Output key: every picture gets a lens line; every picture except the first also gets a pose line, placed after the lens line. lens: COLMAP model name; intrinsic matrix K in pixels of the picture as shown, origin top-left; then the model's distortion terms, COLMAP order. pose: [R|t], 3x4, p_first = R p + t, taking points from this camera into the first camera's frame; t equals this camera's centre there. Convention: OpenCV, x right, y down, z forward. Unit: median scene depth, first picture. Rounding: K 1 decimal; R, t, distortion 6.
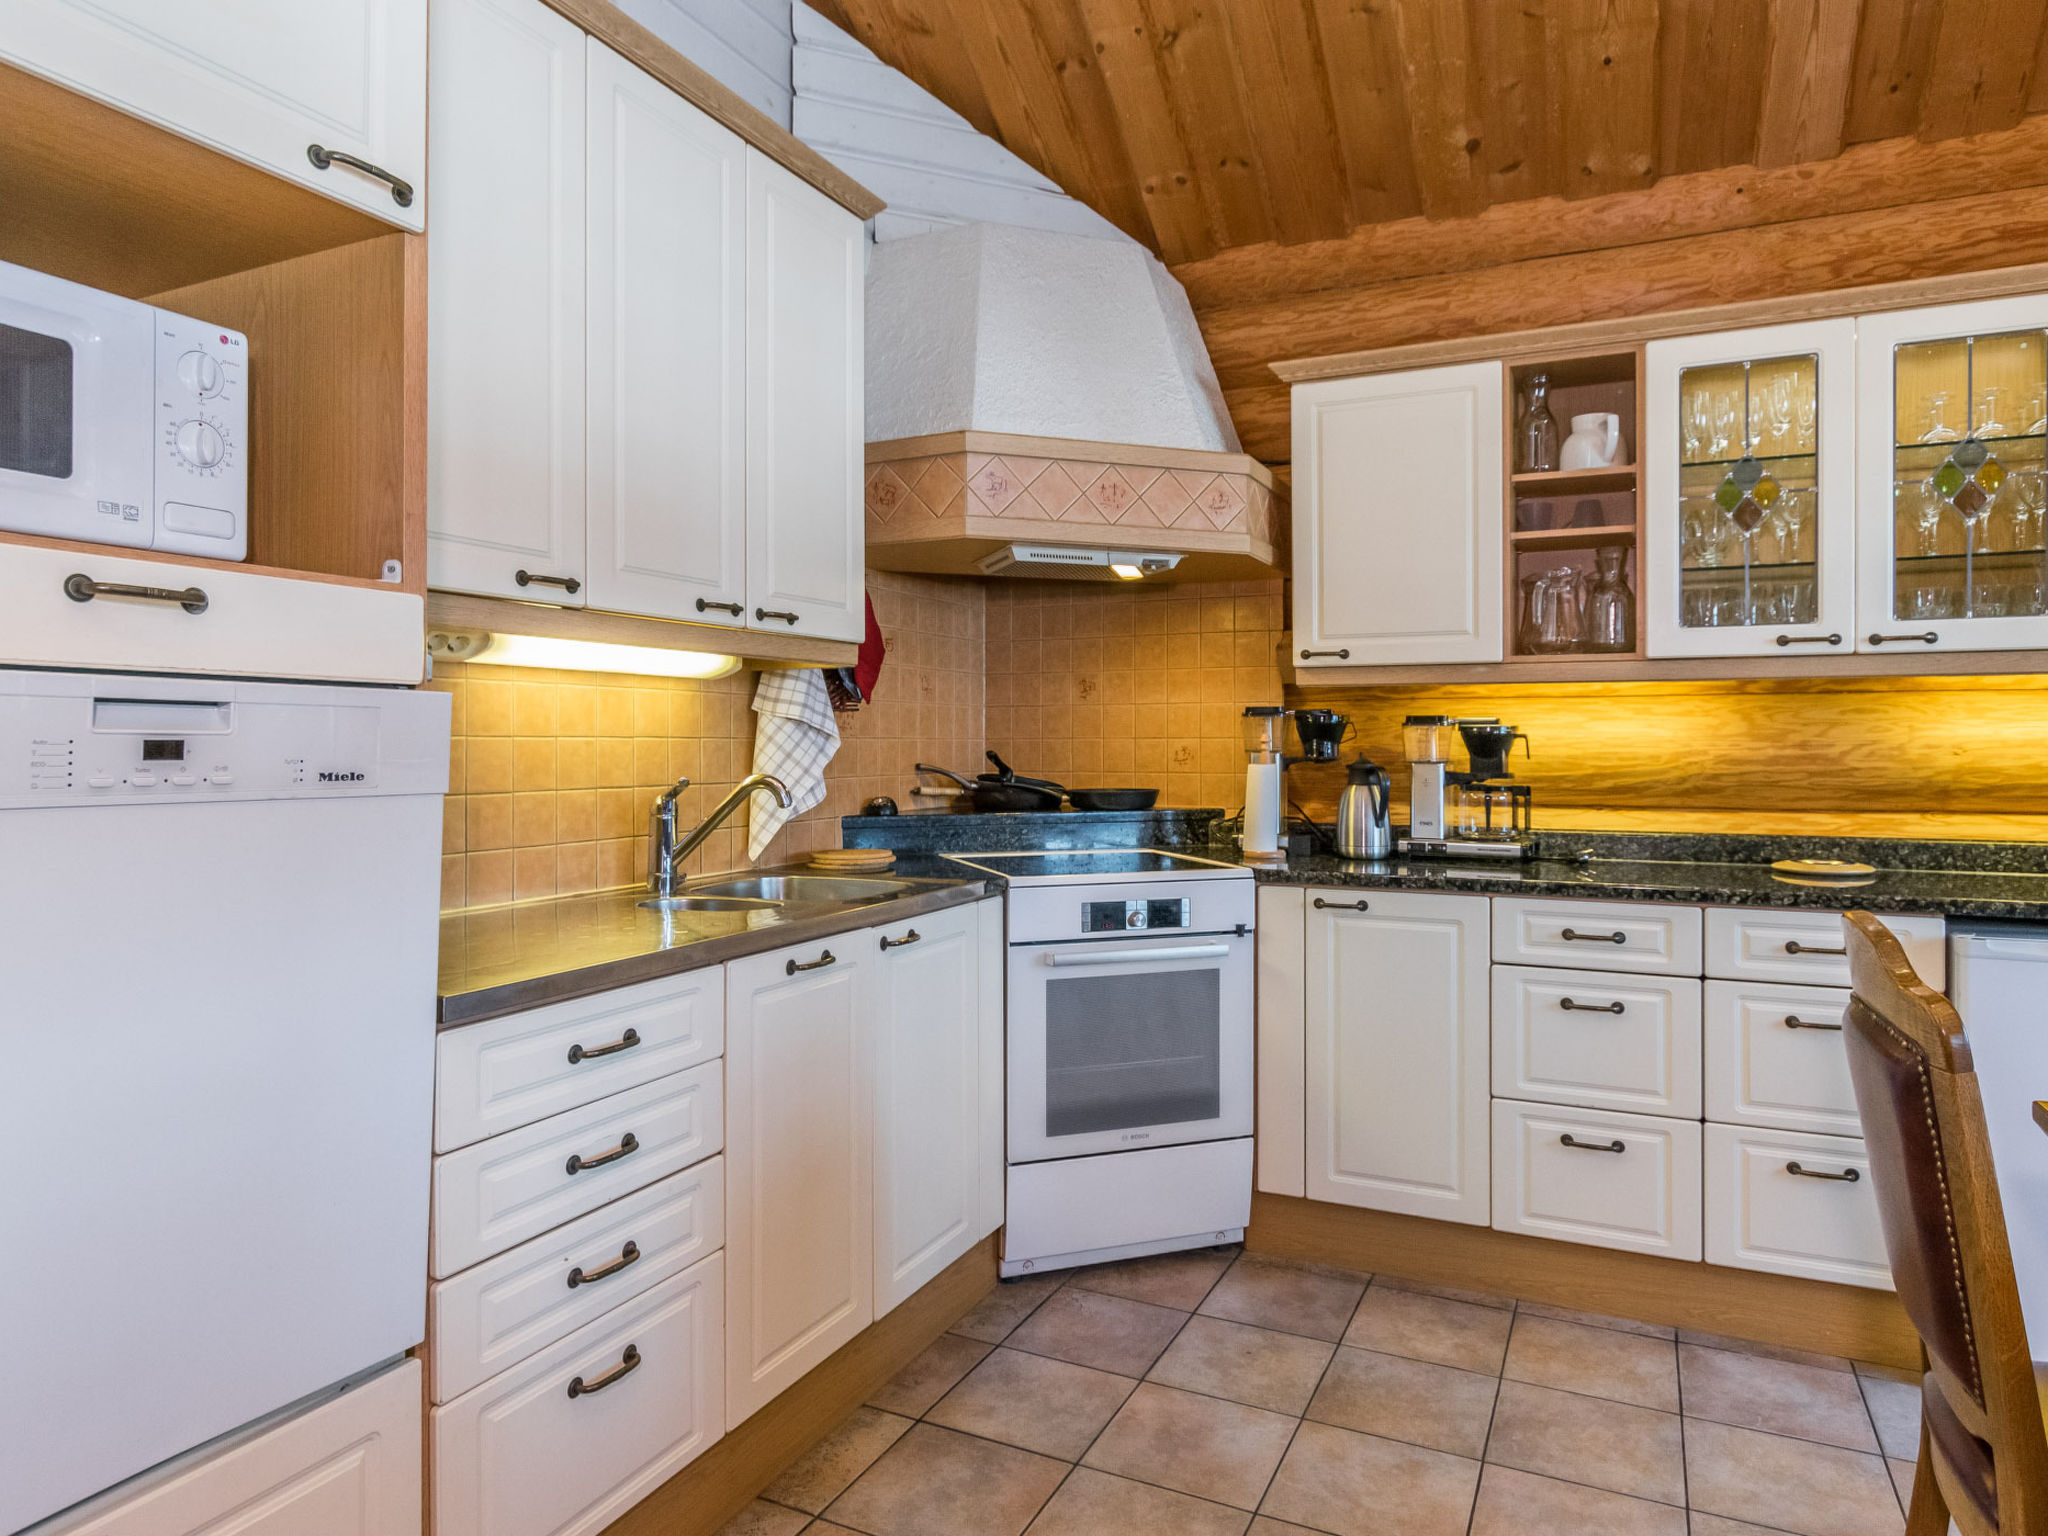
lens RADIAL K [[1250.5, 0, 1033.7], [0, 1250.5, 747.5], [0, 0, 1]] dist [-0.004520, 0.000483]
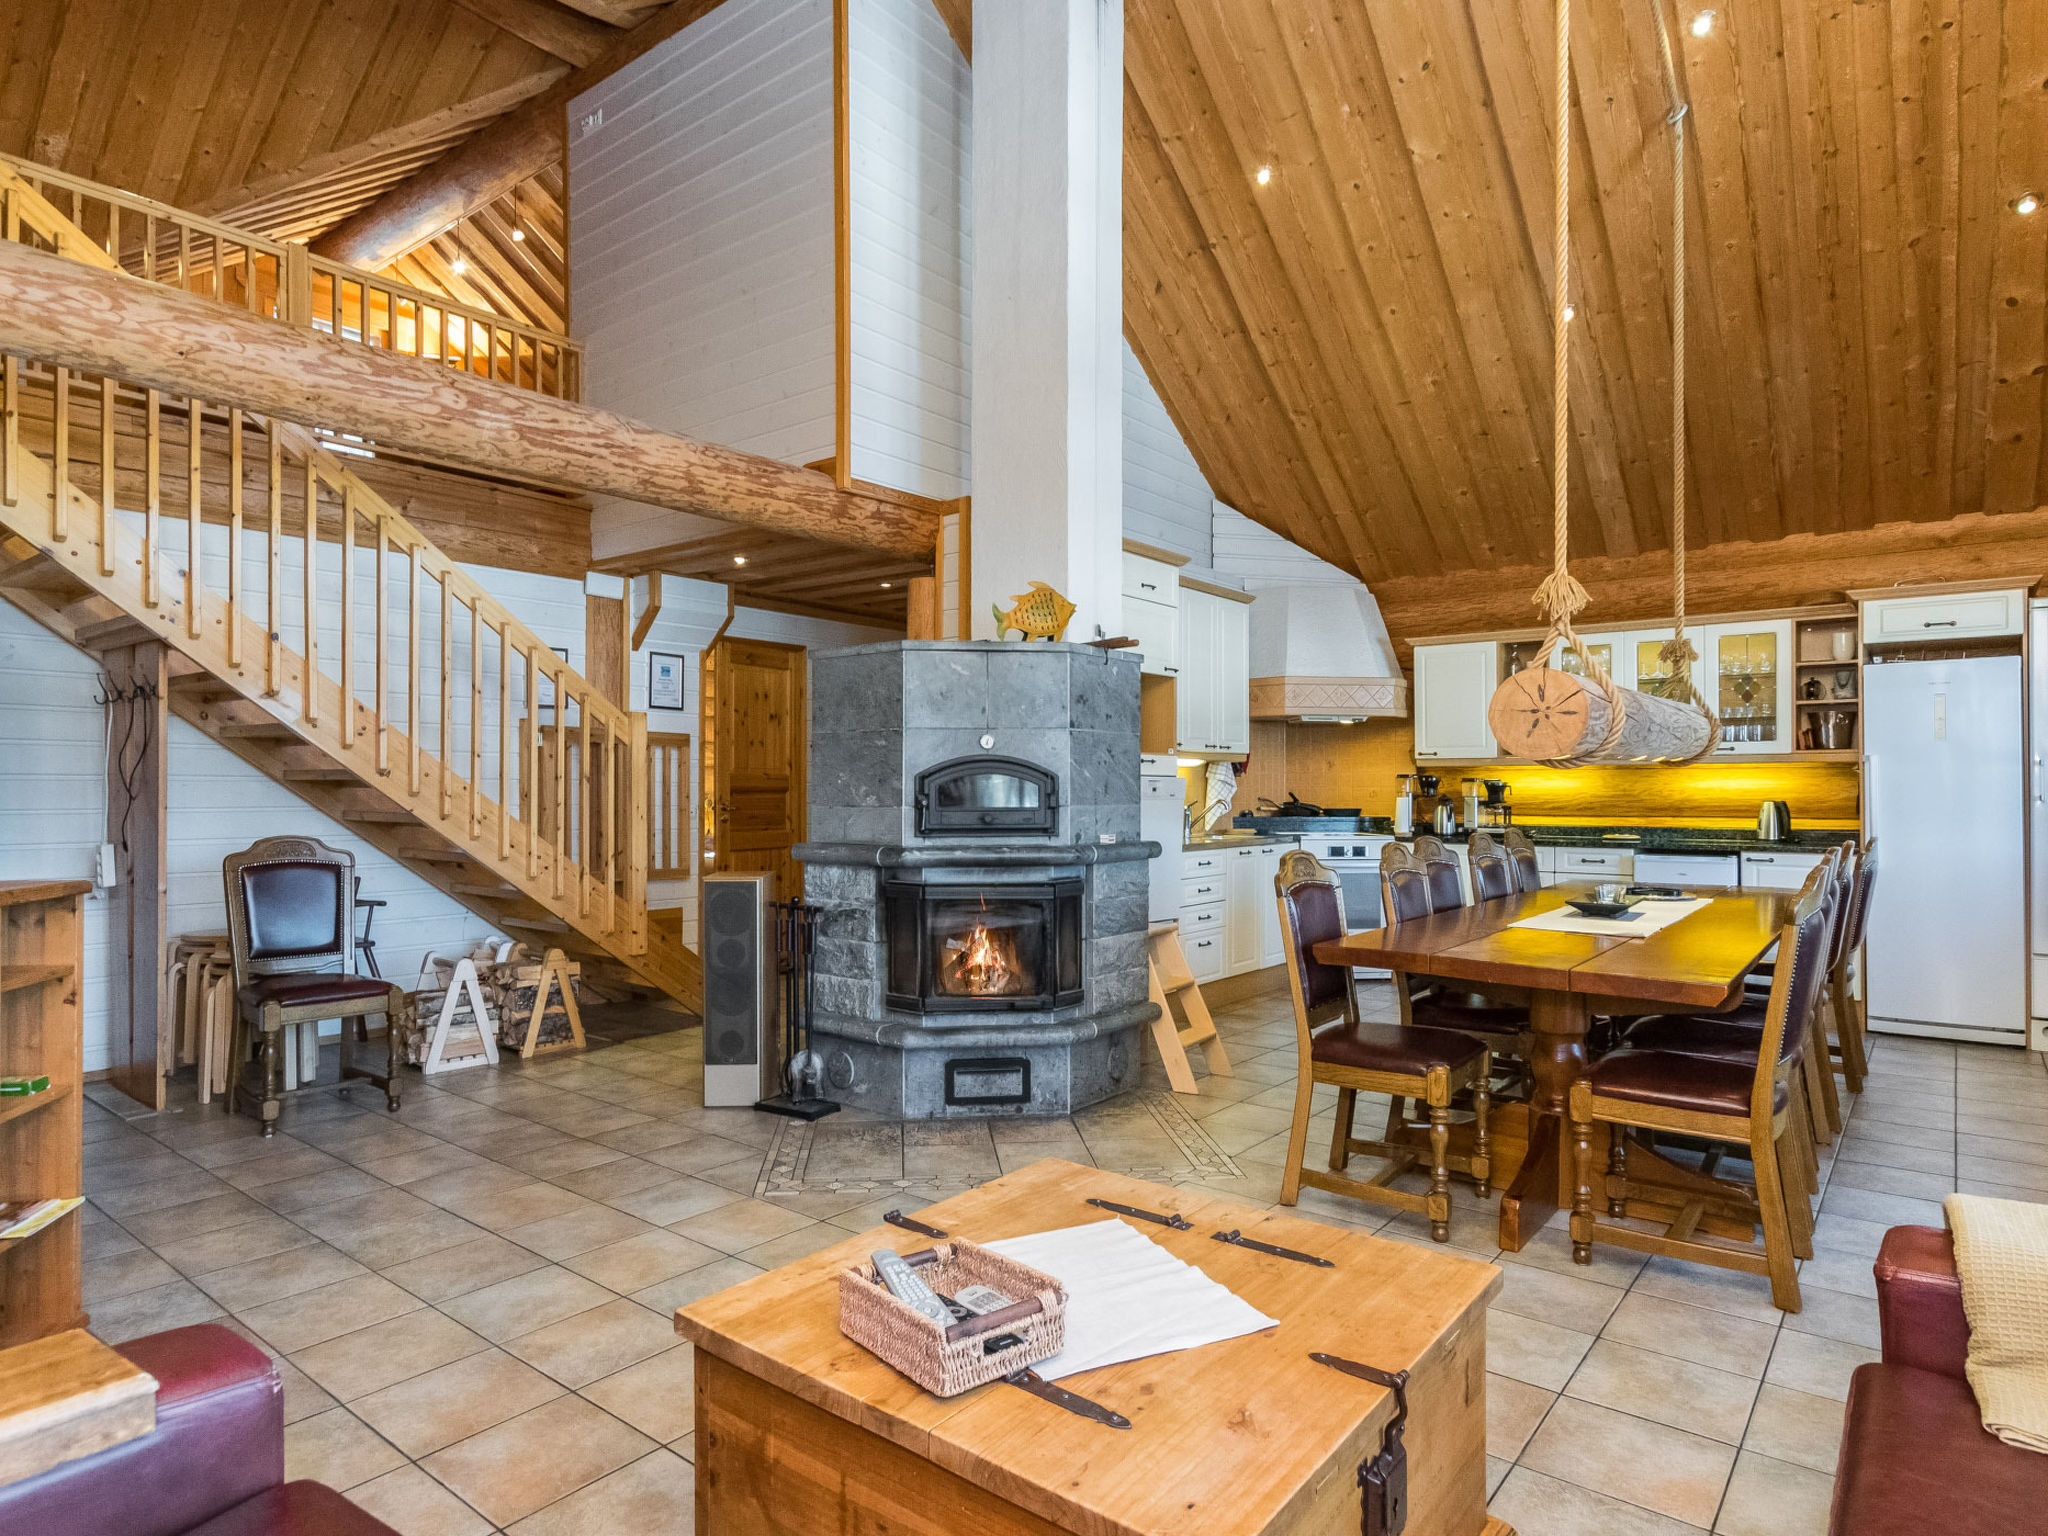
lens RADIAL K [[1168.2, 0, 1026.0], [0, 1168.2, 782.7], [0, 0, 1]] dist [0.003644, 0.001085]
pose [[0.975620, 0.000563, -0.219466, -0.042145], [-0.002579, 0.999957, -0.008897, 0.007132], [0.219452, 0.009247, 0.975580, -1.546360]]
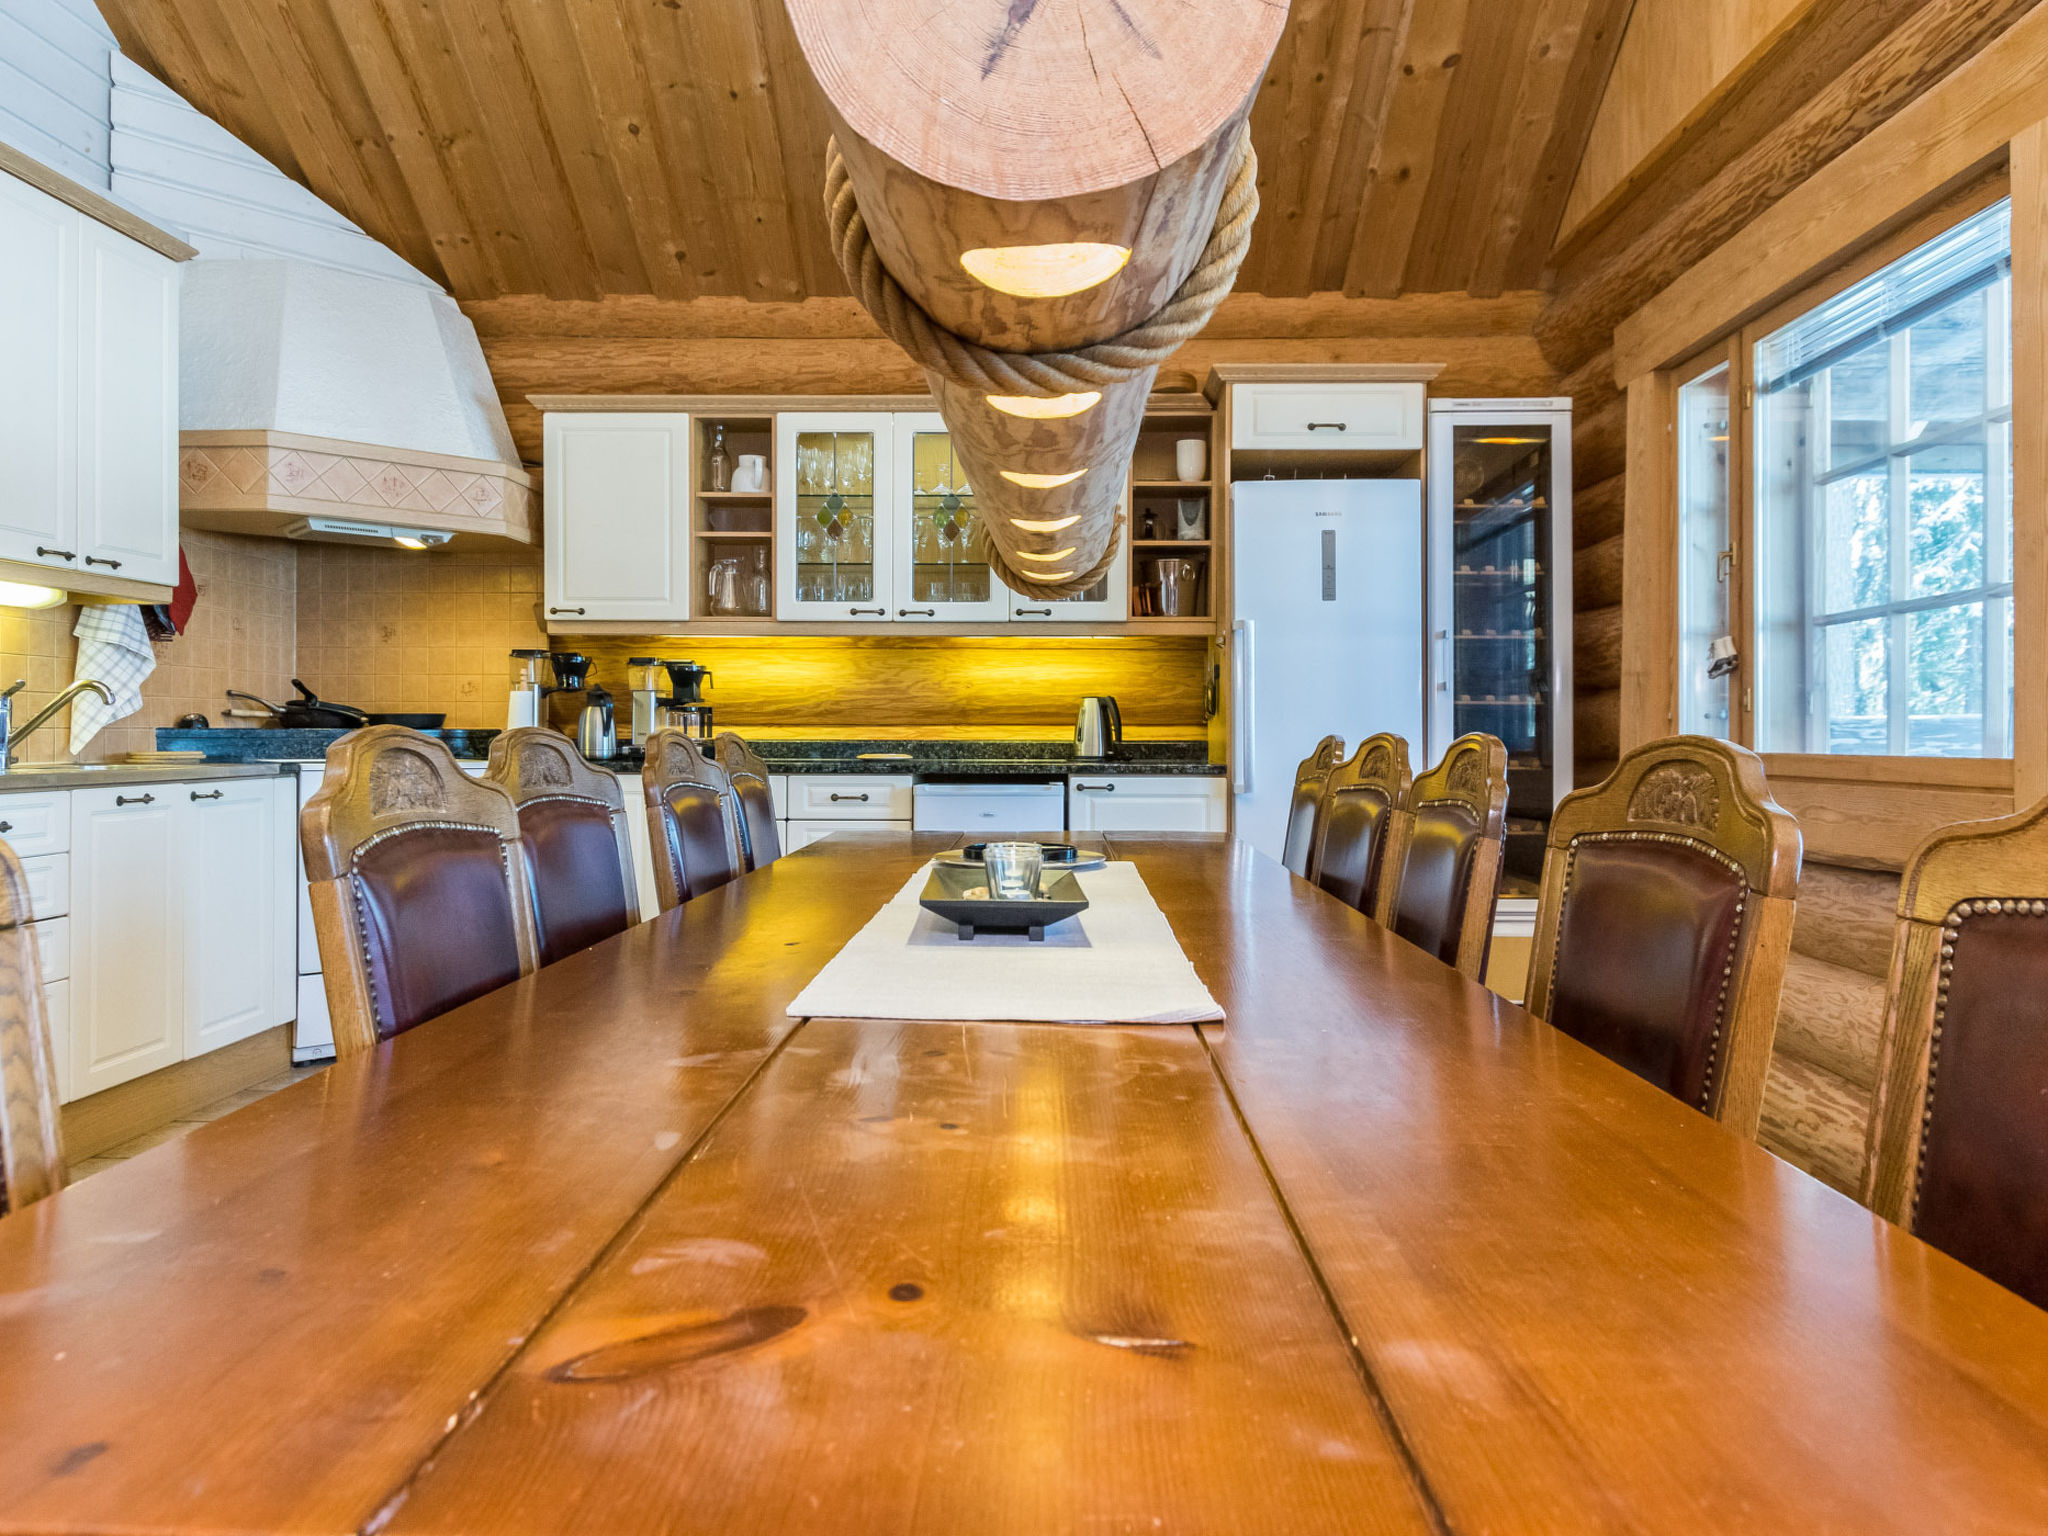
lens RADIAL K [[1385.3, 0, 1026.1], [0, 1385.3, 734.5], [0, 0, 1]] dist [0.003260, -0.000324]
pose [[0.914824, 0.003561, 0.403838, 0.082784], [-0.003279, 0.999994, -0.001391, 0.064482], [-0.403840, -0.000052, 0.914830, -0.626067]]
